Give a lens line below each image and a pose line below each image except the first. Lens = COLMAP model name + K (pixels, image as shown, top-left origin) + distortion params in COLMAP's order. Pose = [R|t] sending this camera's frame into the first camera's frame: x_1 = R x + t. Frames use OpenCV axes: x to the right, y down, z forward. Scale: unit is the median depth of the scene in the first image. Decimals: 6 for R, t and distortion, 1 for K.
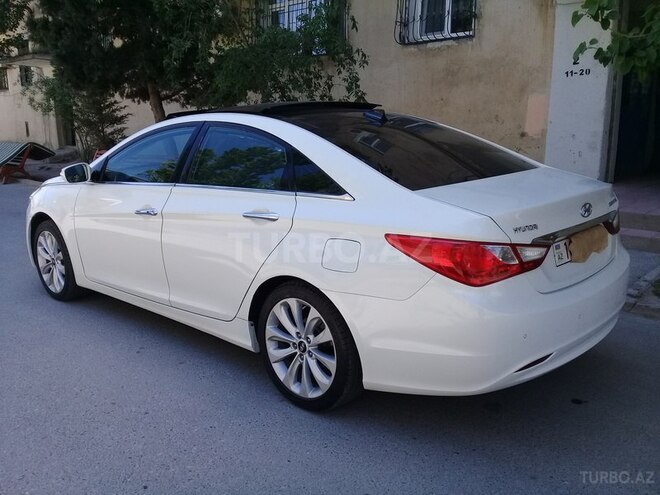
lens RADIAL K [[610.4, 0, 329.2], [0, 610.4, 246.4], [0, 0, 1]] dist [0.014036, 0.000000]
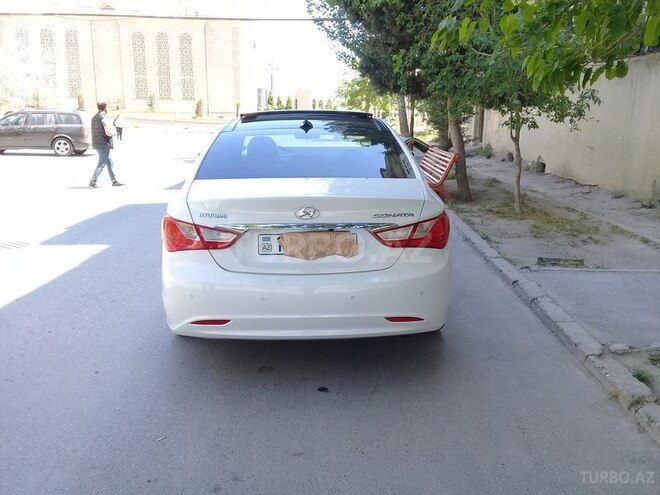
lens RADIAL K [[610.4, 0, 332.5], [0, 610.4, 246.2], [0, 0, 1]] dist [0.014036, 0.000000]
pose [[0.729241, 0.162971, -0.664566, 0.444720], [-0.162838, 0.984653, 0.062780, -0.028550], [0.664598, 0.062435, 0.744588, 0.072738]]
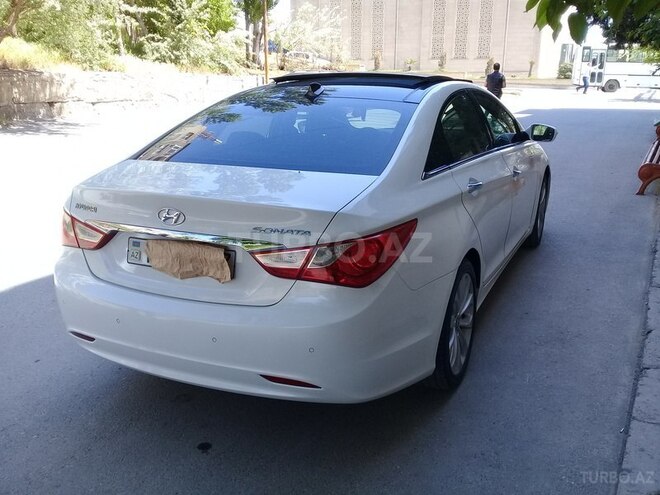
lens RADIAL K [[610.4, 0, 331.9], [0, 610.4, 247.8], [0, 0, 1]] dist [0.014036, 0.000000]
pose [[0.330997, 0.272036, -0.903569, 0.461323], [-0.203896, 0.955542, 0.212992, -0.088468], [0.921340, 0.113734, 0.371749, 0.329734]]
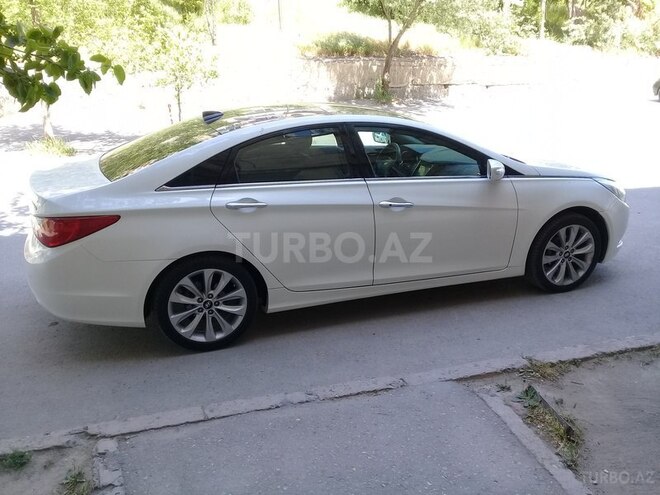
lens RADIAL K [[610.4, 0, 331.4], [0, 610.4, 245.3], [0, 0, 1]] dist [0.014036, 0.000000]
pose [[-0.420163, 0.294401, -0.858365, 0.529260], [-0.182667, 0.899109, 0.397790, -0.243864], [0.888873, 0.323931, -0.323995, 0.799989]]
